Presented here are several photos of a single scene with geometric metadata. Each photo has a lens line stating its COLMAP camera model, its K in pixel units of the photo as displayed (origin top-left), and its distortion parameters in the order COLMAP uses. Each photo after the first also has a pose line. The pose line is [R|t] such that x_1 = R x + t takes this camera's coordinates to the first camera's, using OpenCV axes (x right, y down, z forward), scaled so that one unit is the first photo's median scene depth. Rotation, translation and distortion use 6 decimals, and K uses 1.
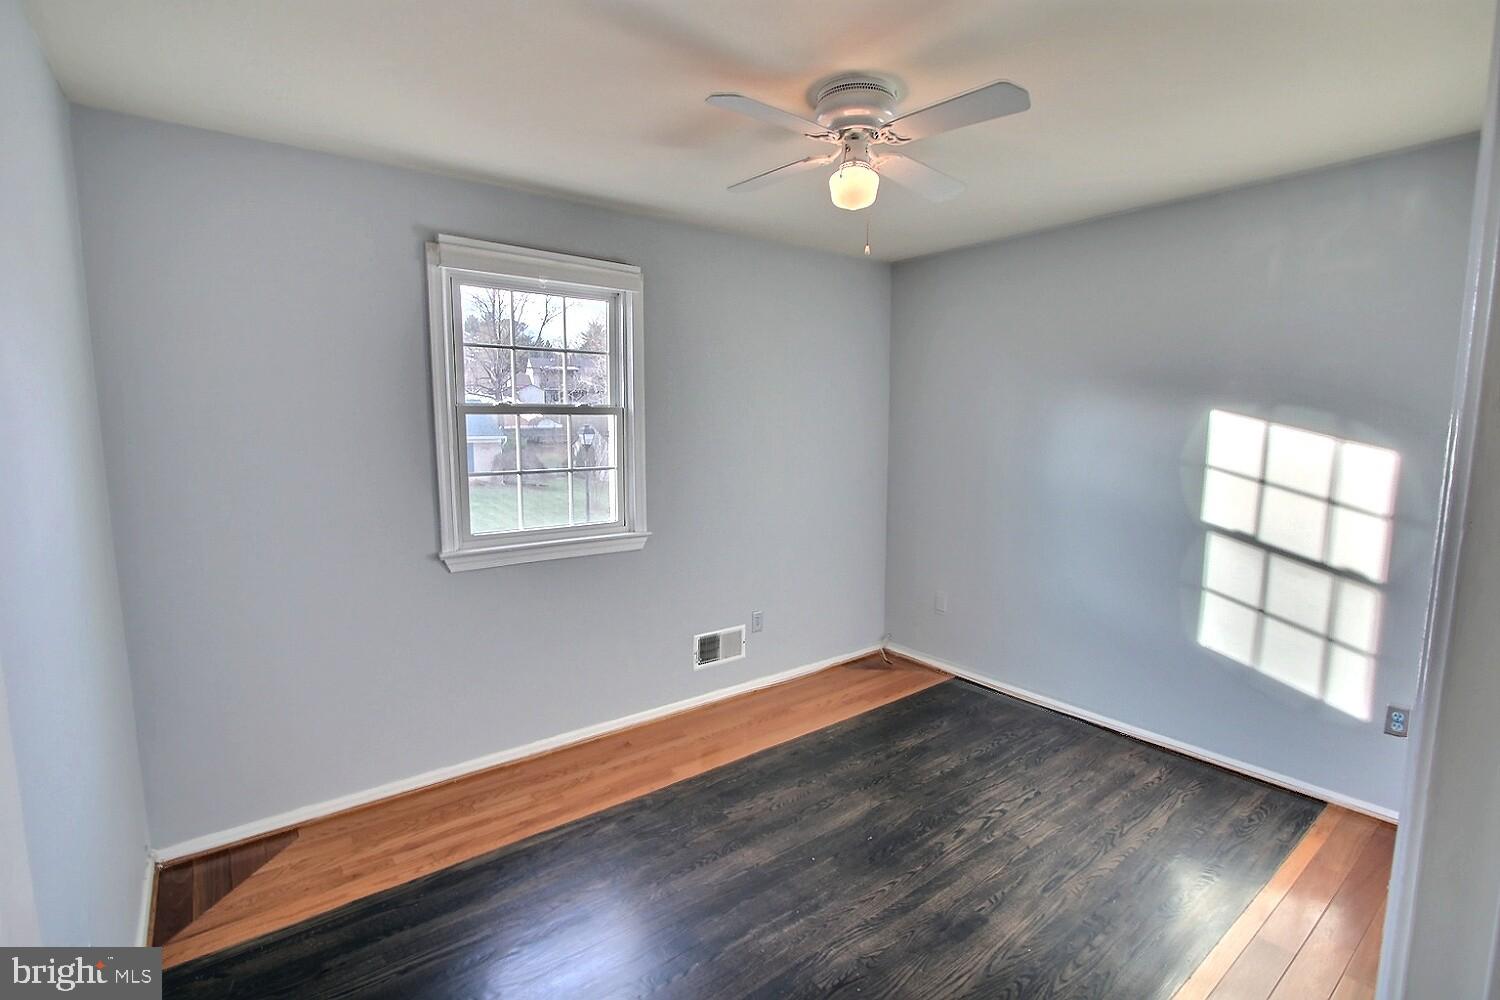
lens RADIAL K [[690.9, 0, 748.8], [0, 690.9, 500.2], [0, 0, 1]] dist [-0.013304, 0.000217]
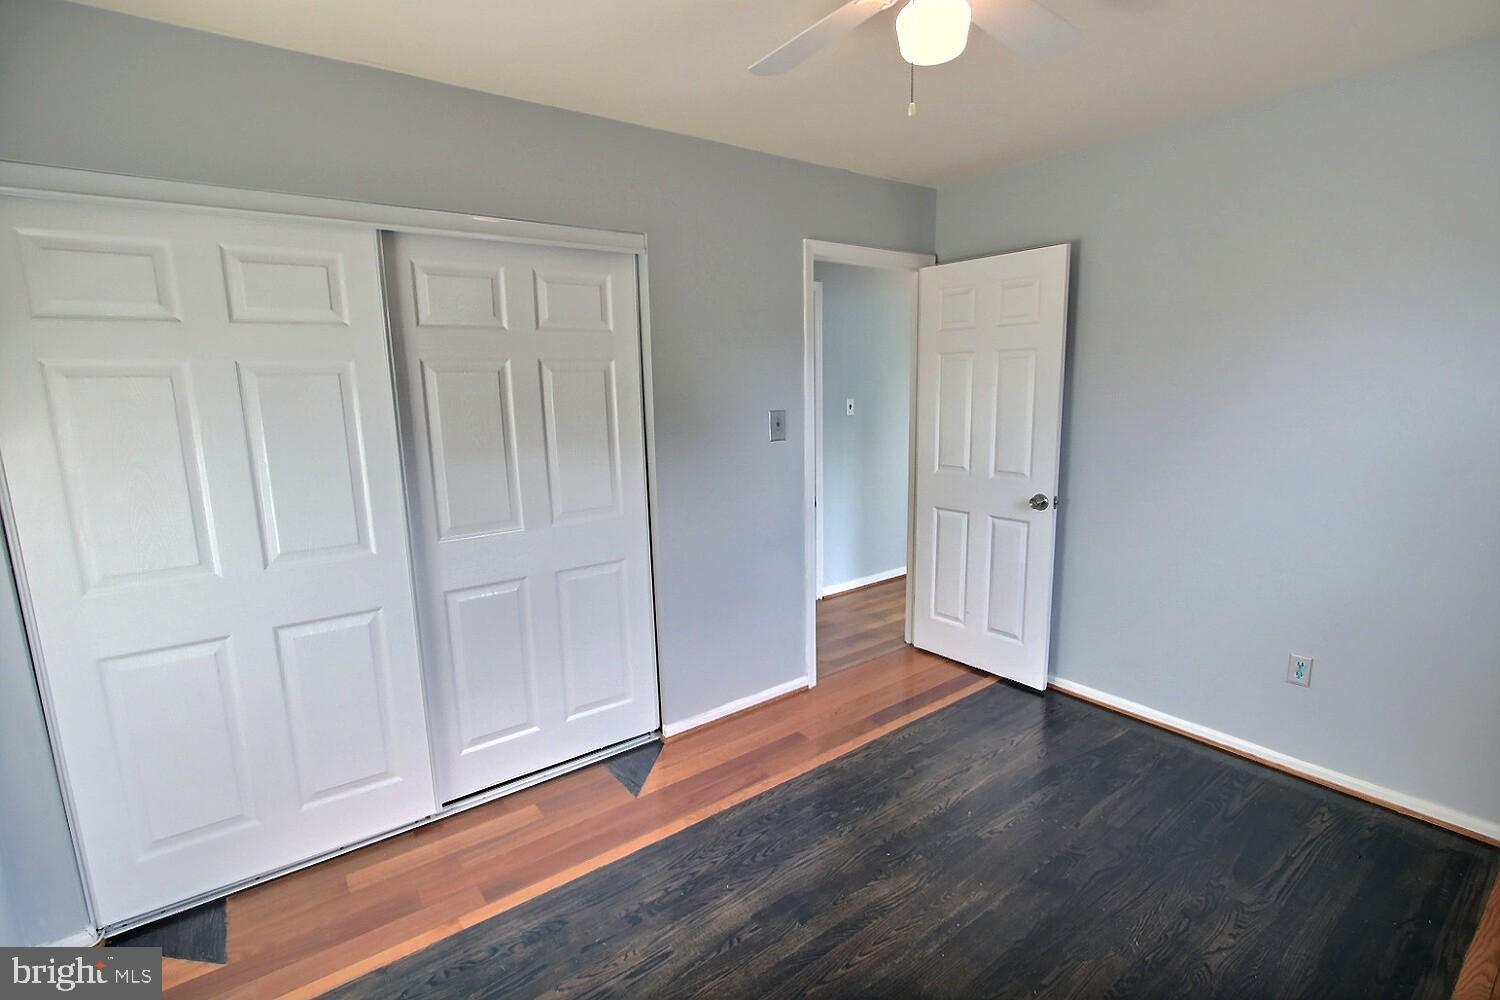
lens RADIAL K [[690.9, 0, 750.8], [0, 690.9, 504.5], [0, 0, 1]] dist [-0.013304, 0.000217]
pose [[-0.999603, 0.020363, 0.019464, 0.296758], [0.025095, 0.957618, 0.286947, -0.185277], [-0.012796, 0.287322, -0.957749, 1.608668]]
